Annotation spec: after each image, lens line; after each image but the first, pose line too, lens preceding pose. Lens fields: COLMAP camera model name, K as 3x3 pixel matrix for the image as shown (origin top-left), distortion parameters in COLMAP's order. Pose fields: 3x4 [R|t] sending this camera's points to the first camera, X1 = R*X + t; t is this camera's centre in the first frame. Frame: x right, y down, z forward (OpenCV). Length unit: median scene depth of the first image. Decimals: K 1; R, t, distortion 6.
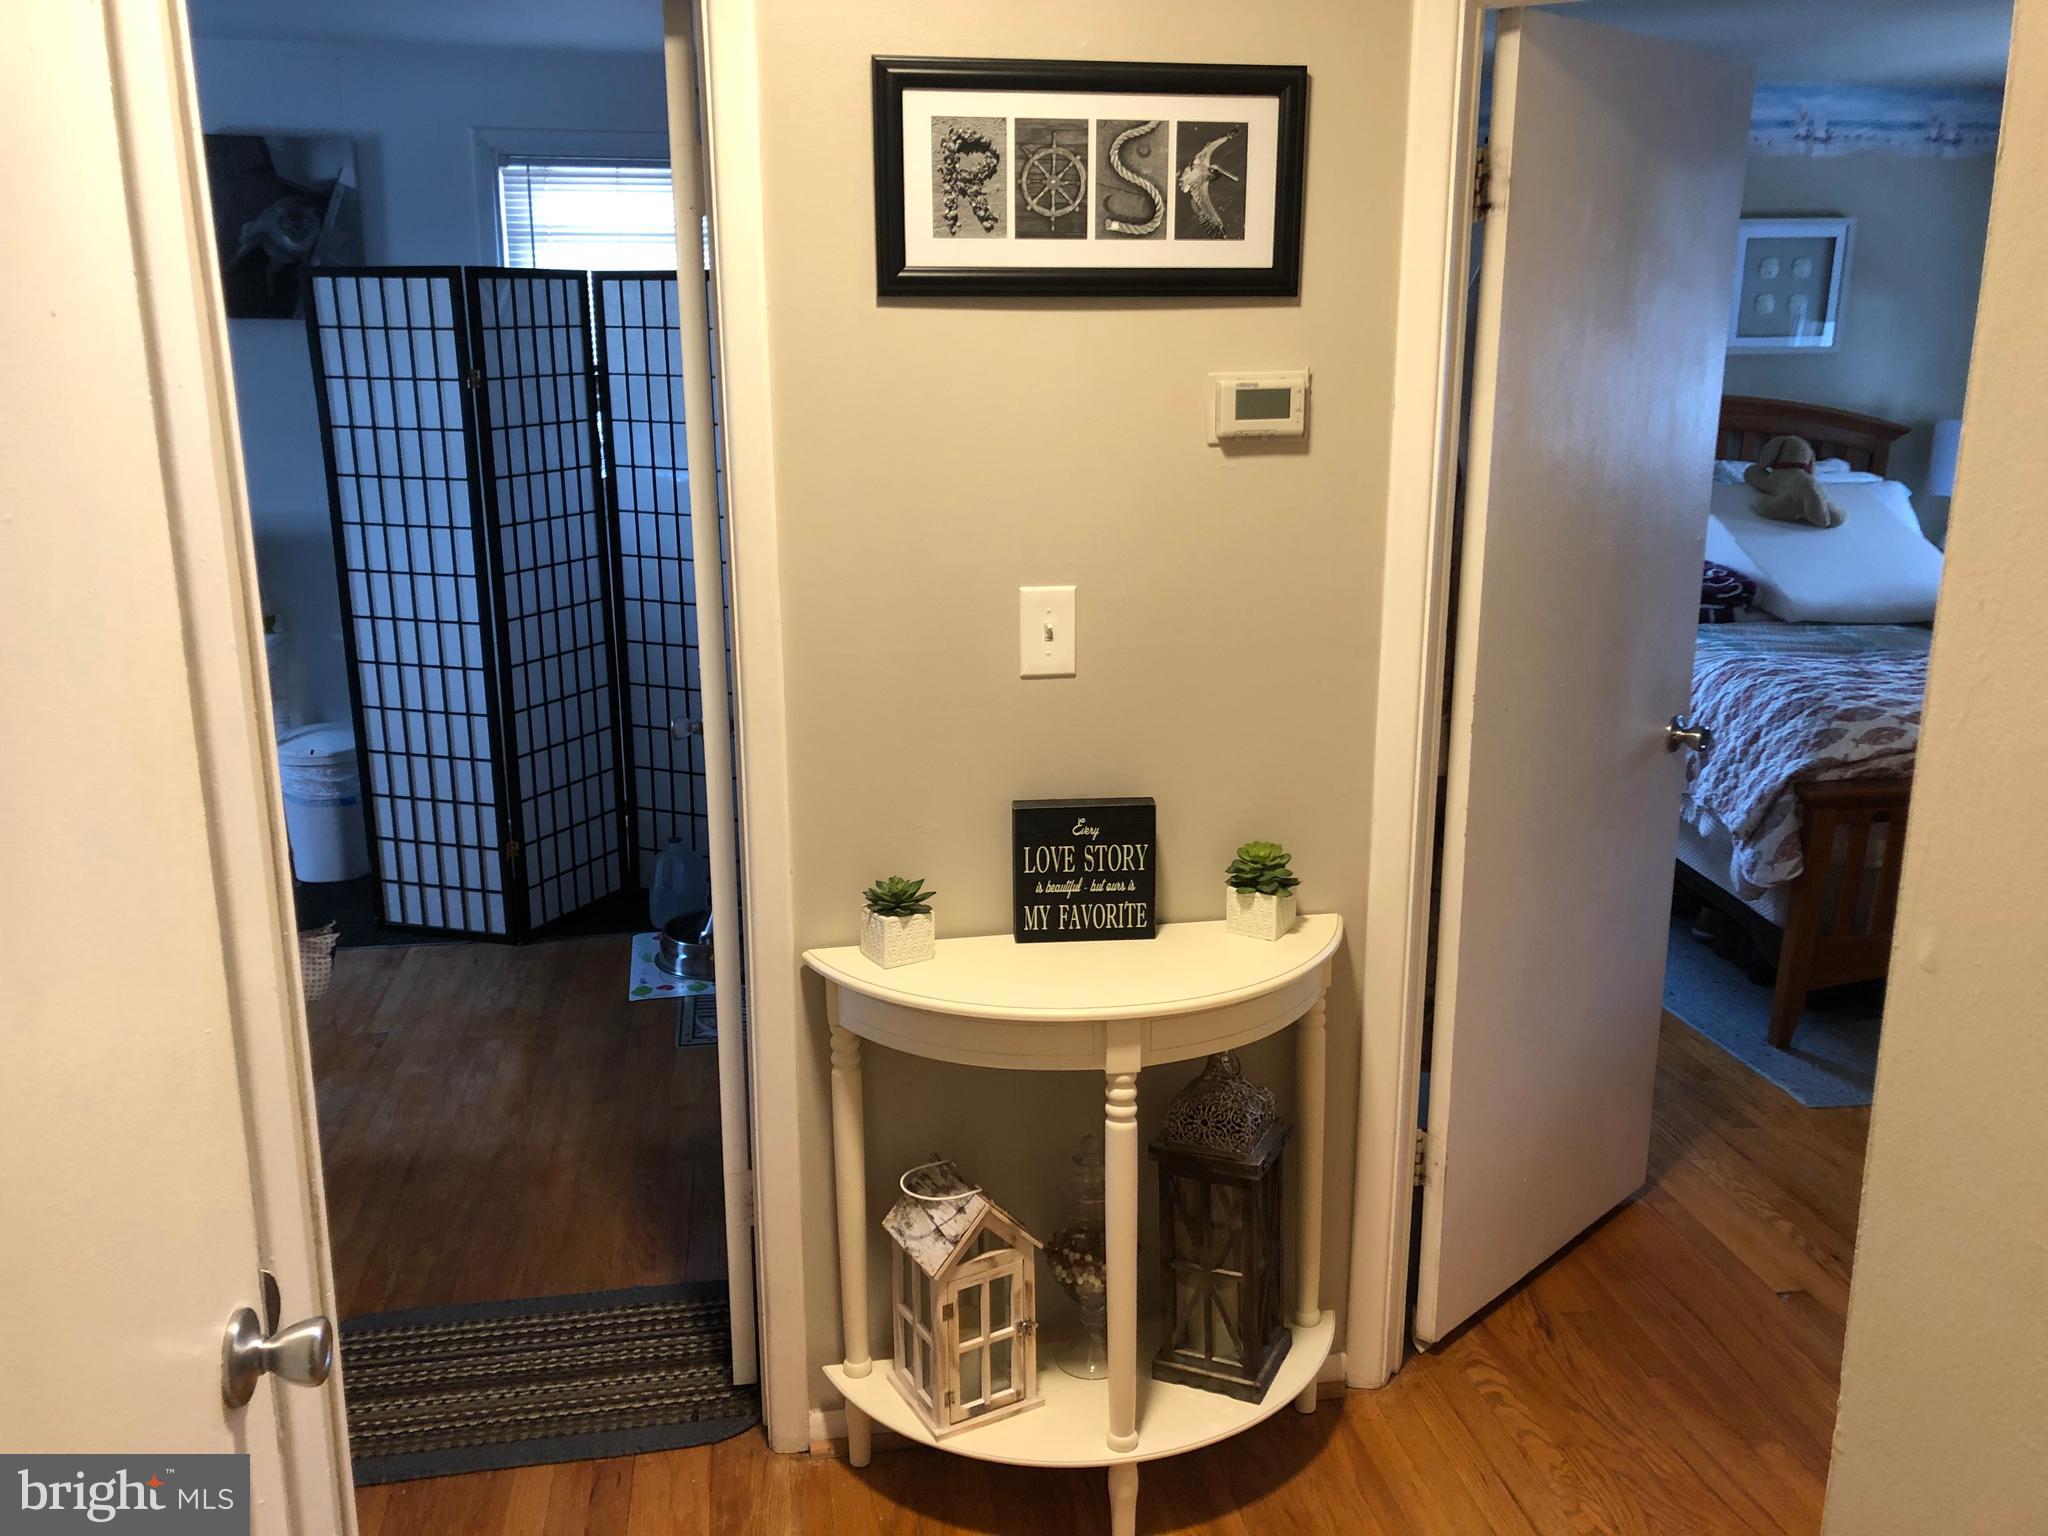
lens RADIAL K [[1677.7, 0, 1038.8], [0, 1677.7, 764.2], [0, 0, 1]] dist [0.037906, -0.015035]
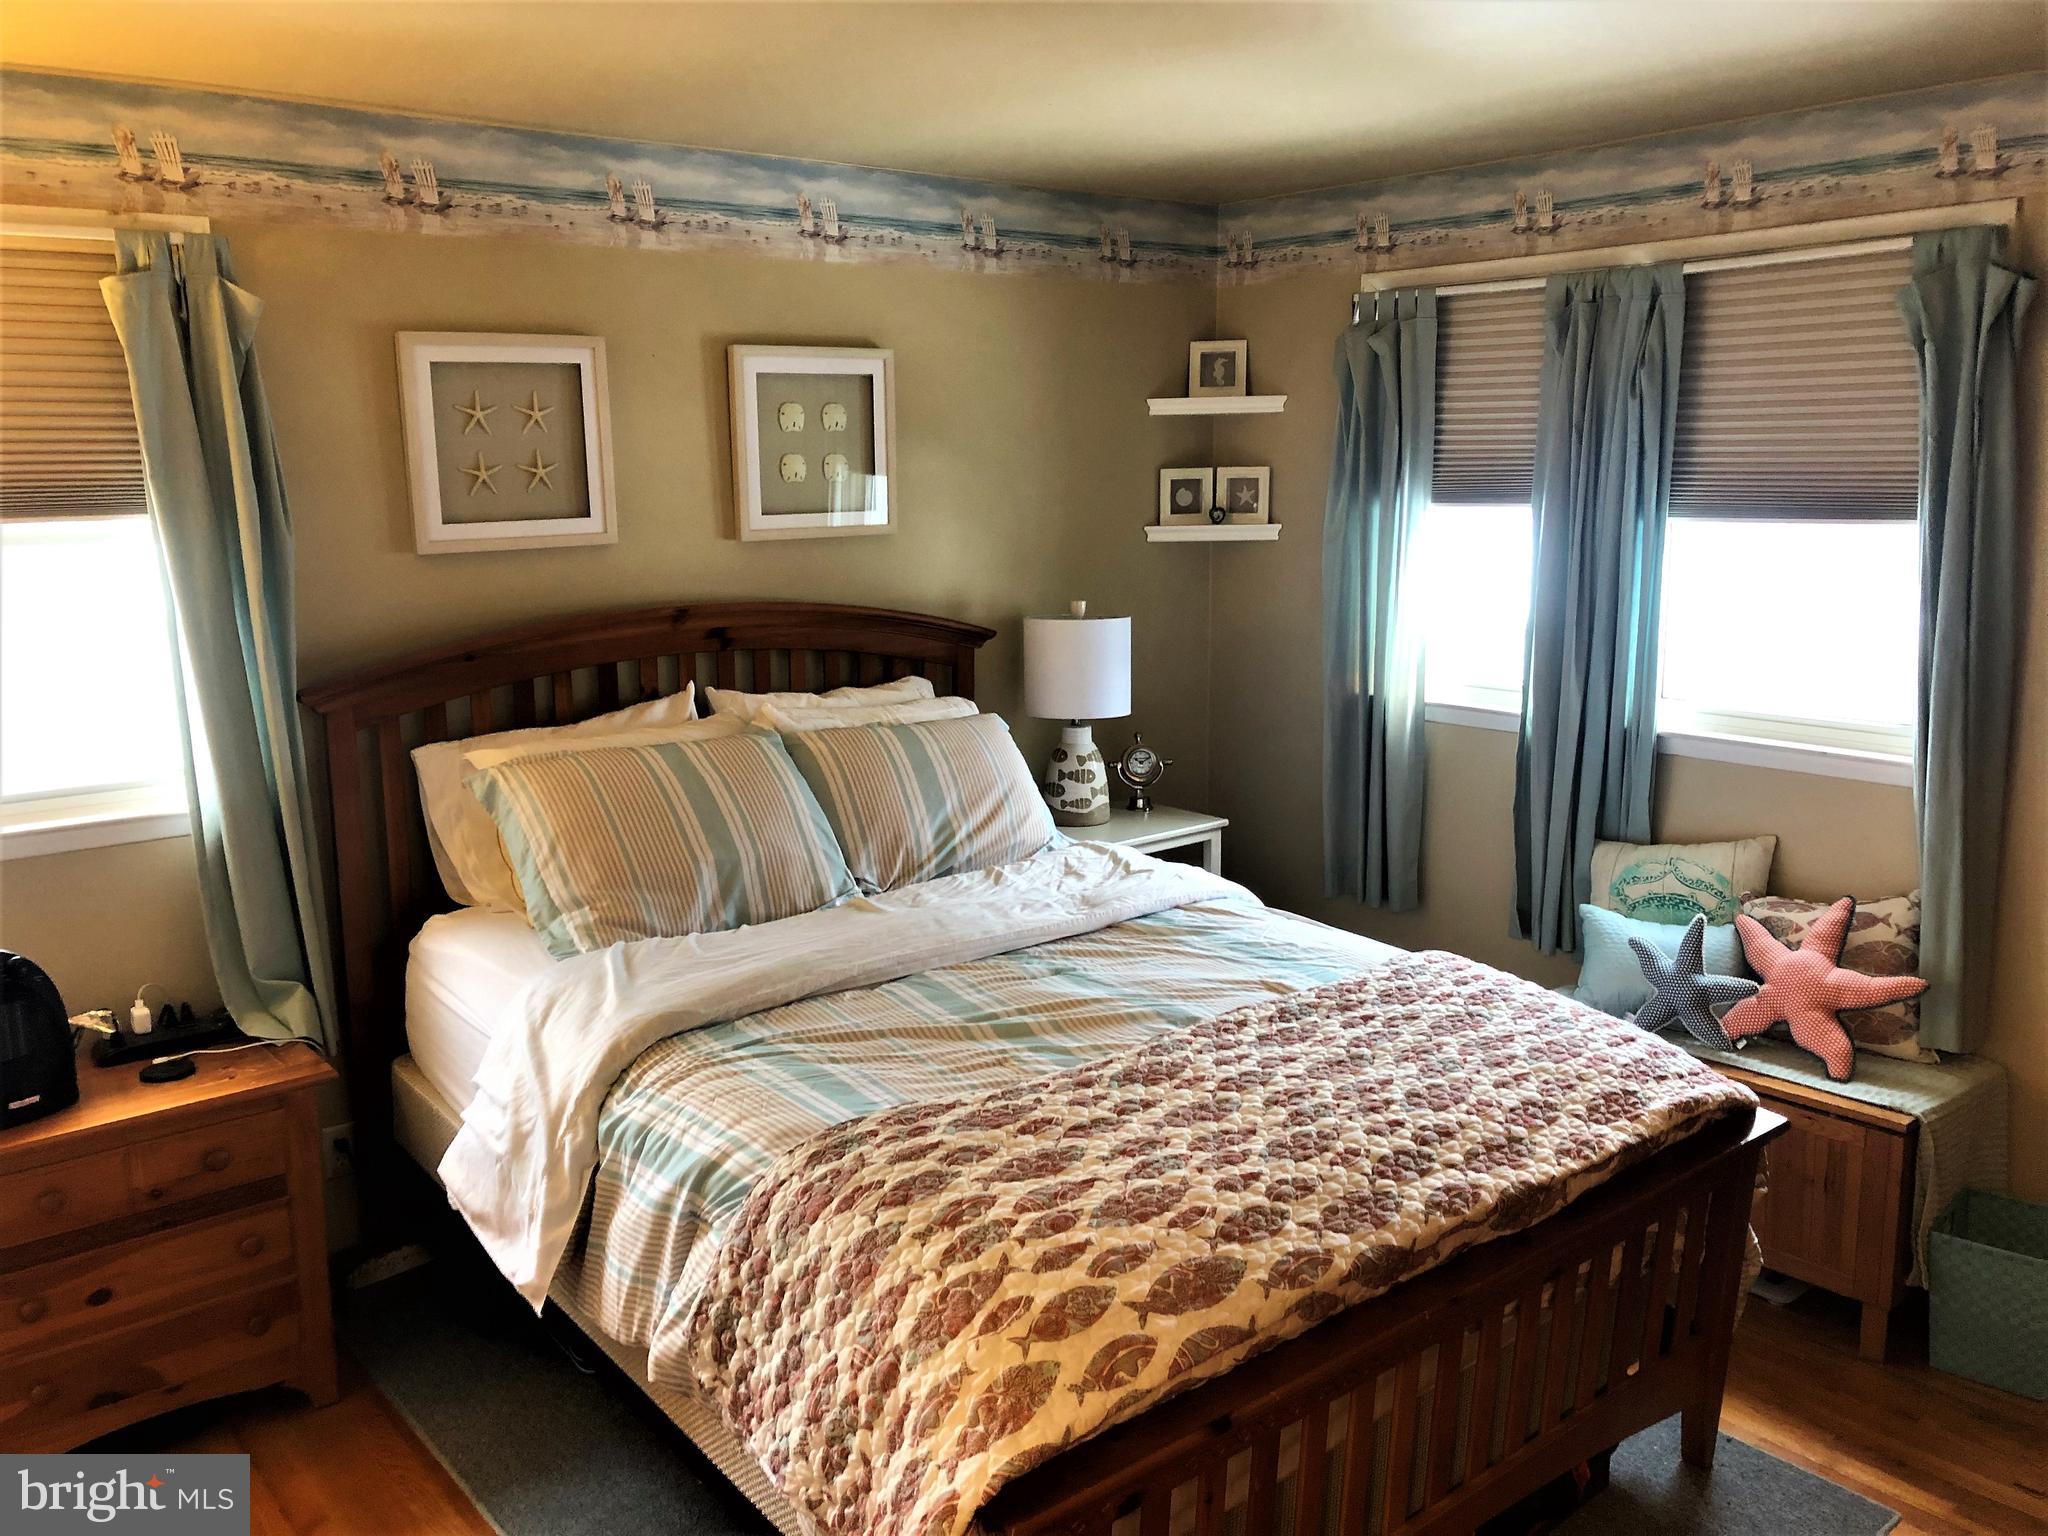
lens RADIAL K [[1677.7, 0, 1022.9], [0, 1677.7, 761.2], [0, 0, 1]] dist [0.037906, -0.015035]
pose [[0.863448, -0.097737, 0.494878, 0.161020], [0.129721, 0.991078, -0.030597, -0.120967], [-0.487473, 0.090615, 0.868423, 0.373515]]
